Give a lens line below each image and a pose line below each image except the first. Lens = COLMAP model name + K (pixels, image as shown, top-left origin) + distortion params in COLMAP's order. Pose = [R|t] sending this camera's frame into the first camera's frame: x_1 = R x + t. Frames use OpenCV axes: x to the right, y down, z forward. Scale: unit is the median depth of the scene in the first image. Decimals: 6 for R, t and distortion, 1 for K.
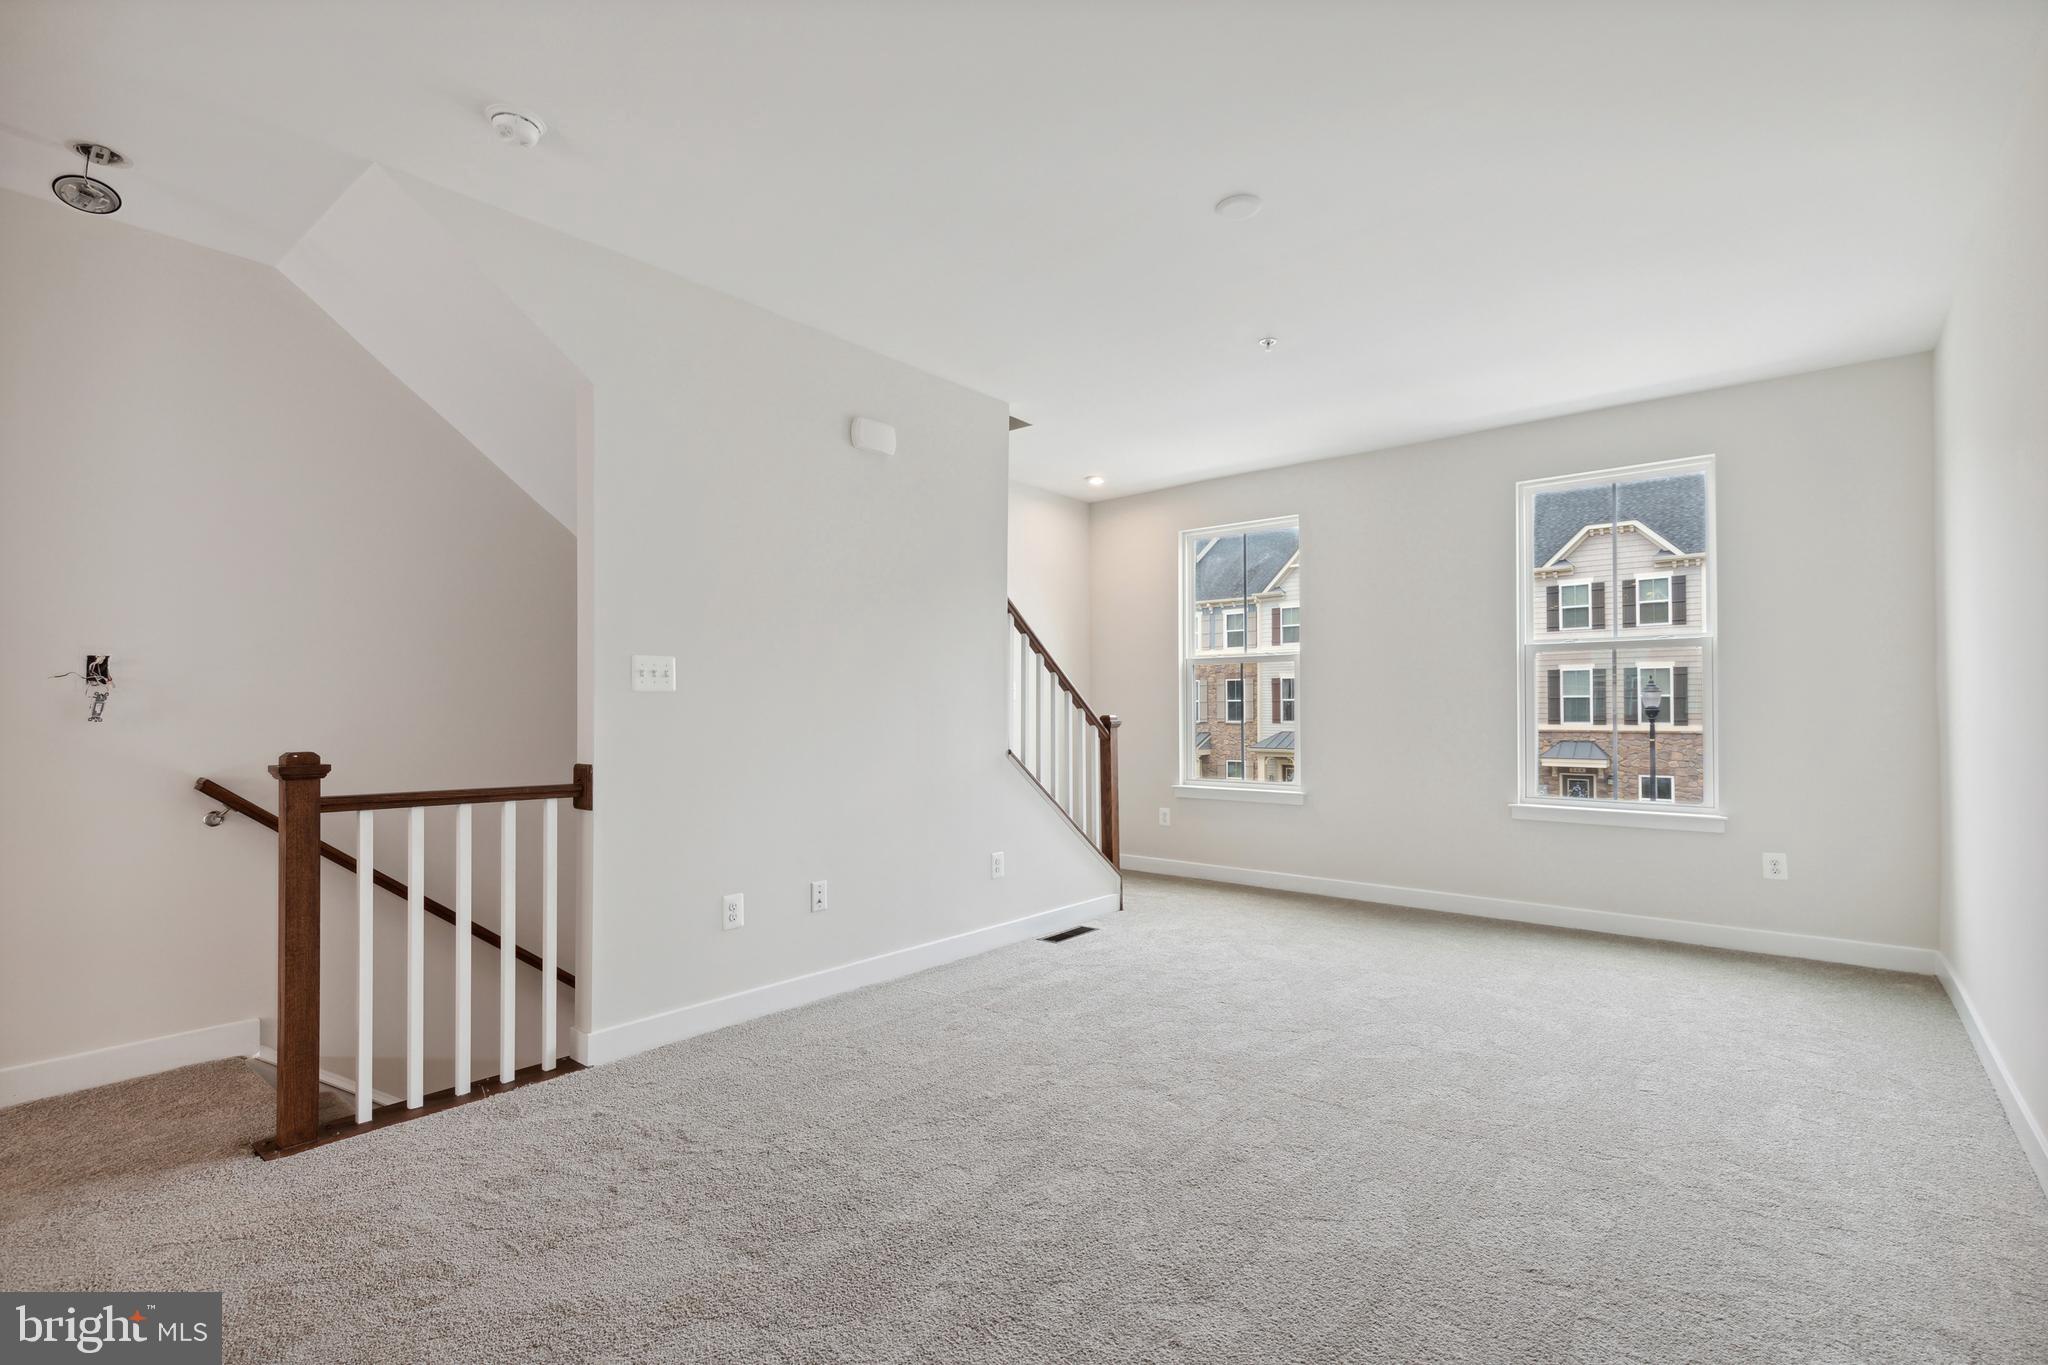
lens RADIAL K [[930.6, 0, 1020.9], [0, 930.6, 690.9], [0, 0, 1]] dist [0.006956, -0.001438]
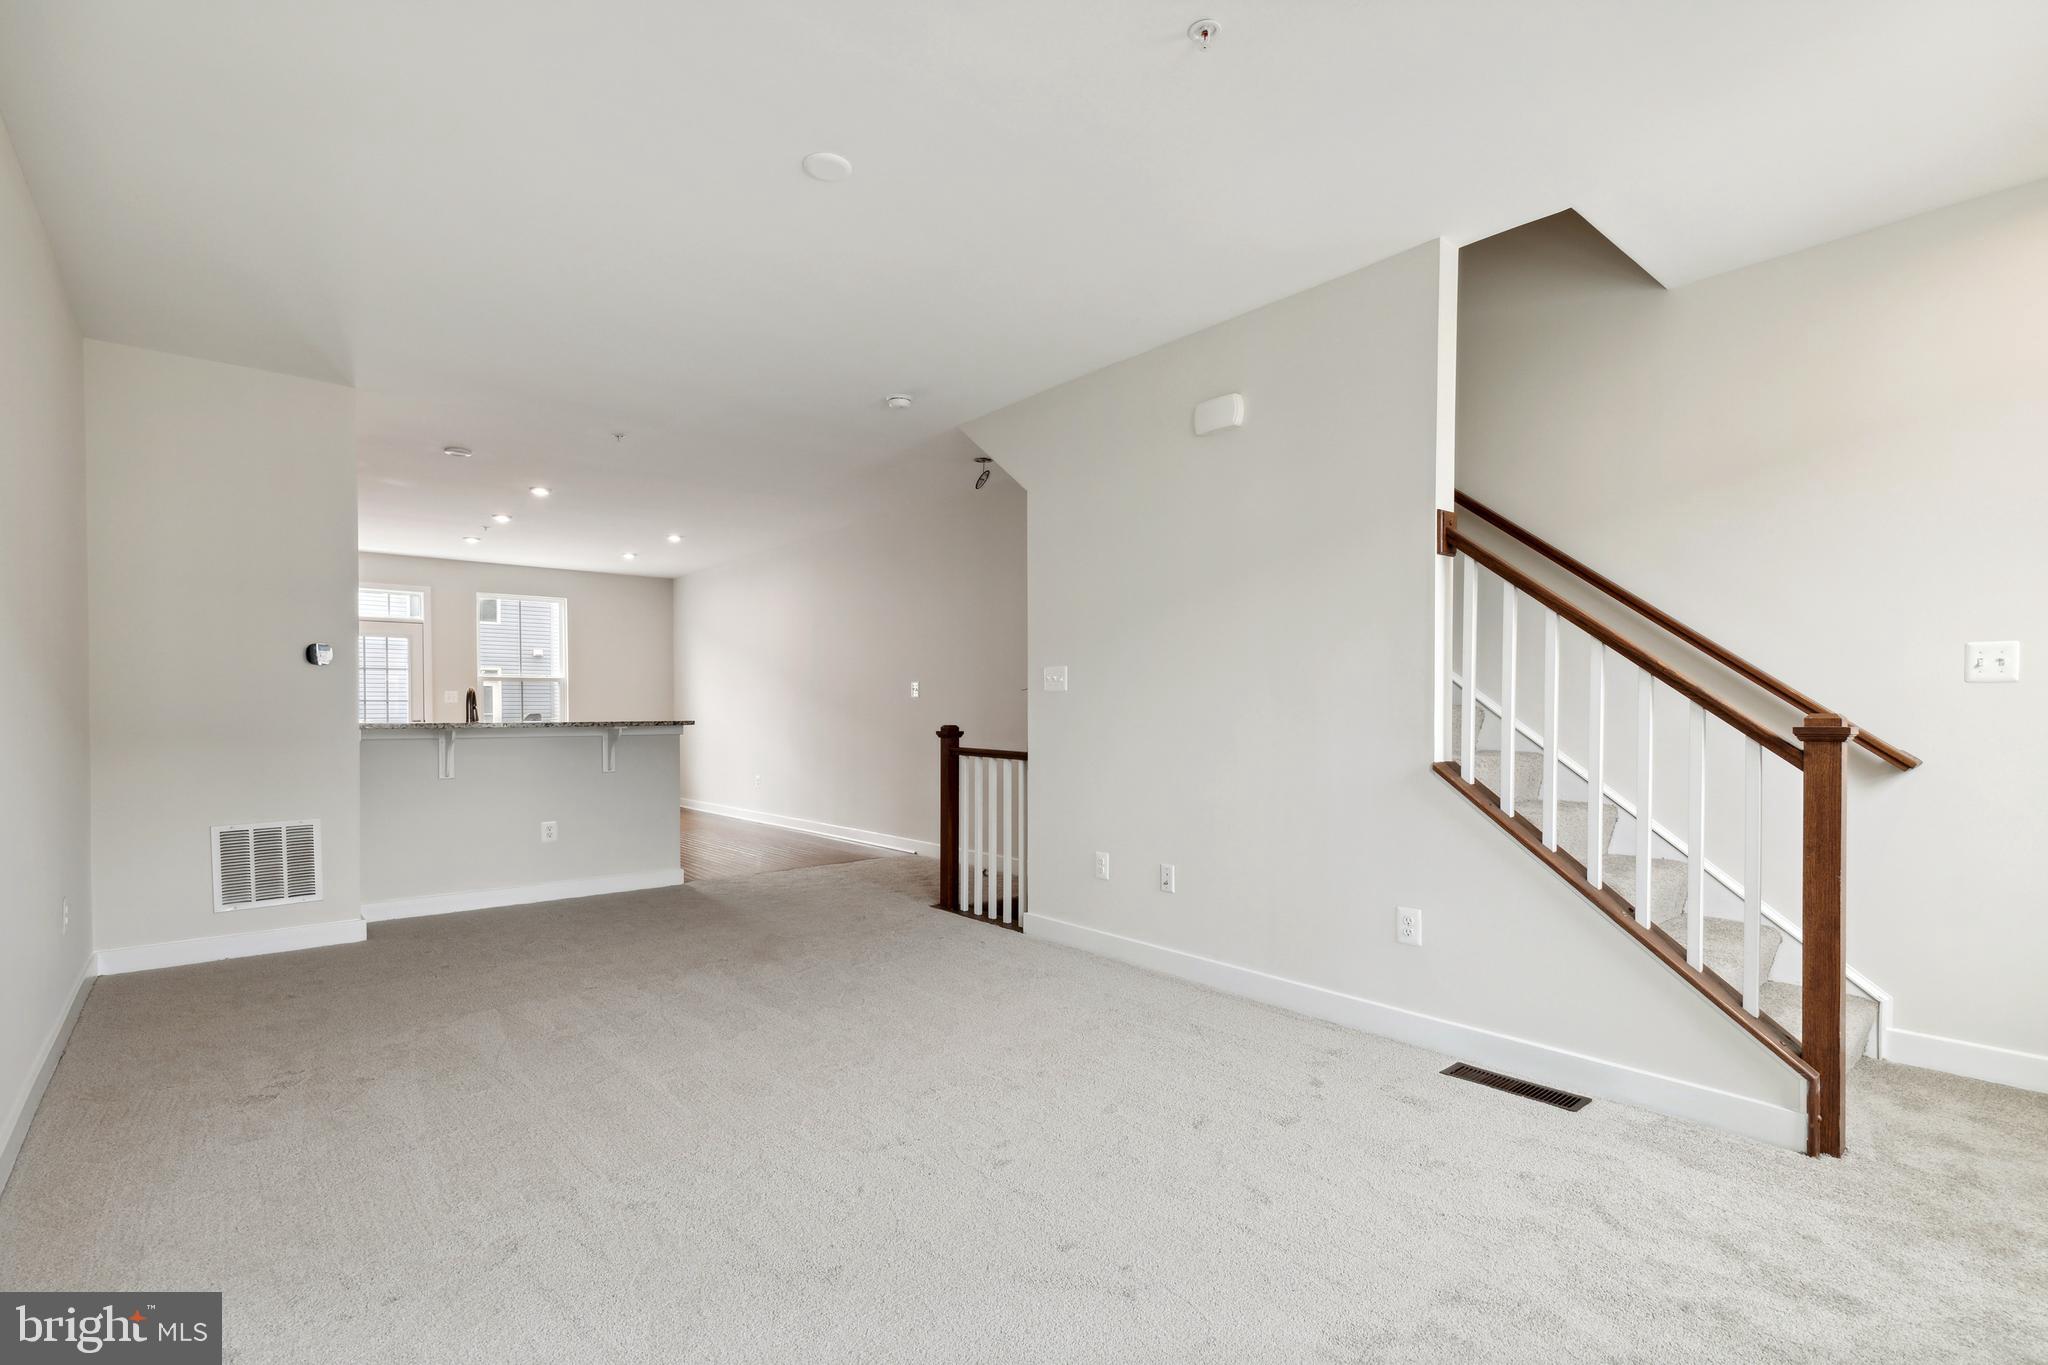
lens RADIAL K [[942.3, 0, 1024.8], [0, 942.3, 736.5], [0, 0, 1]] dist [0.006562, -0.001429]
pose [[-0.157540, 0.022715, -0.987251, 0.953444], [0.010719, 0.999716, 0.021291, 0.035650], [0.987454, -0.007228, -0.157739, 1.100942]]
